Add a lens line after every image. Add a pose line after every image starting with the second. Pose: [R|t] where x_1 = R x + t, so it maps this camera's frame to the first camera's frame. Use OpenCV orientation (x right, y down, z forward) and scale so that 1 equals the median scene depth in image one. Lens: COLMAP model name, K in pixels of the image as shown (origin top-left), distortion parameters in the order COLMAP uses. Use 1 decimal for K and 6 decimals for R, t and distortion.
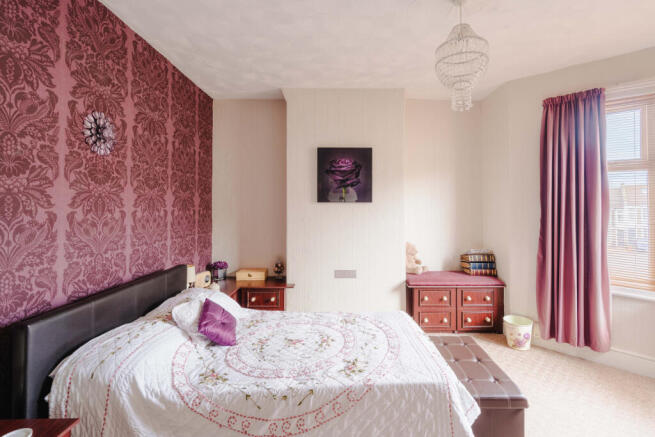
lens RADIAL K [[304.9, 0, 327.5], [0, 304.9, 200.6], [0, 0, 1]] dist [-0.003395, 0.000163]
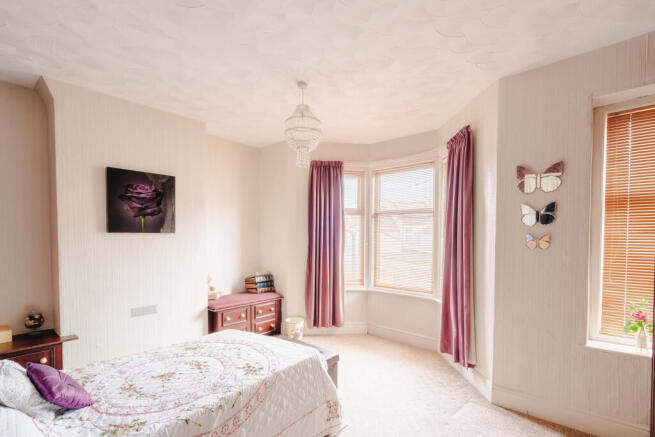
lens RADIAL K [[300.2, 0, 327.2], [0, 300.2, 245.5], [0, 0, 1]] dist [0.000350, 0.000486]
pose [[0.677256, -0.023379, 0.735376, -0.257949], [-0.013125, 0.998952, 0.043845, -0.003011], [-0.735630, -0.039346, 0.676240, -0.009915]]
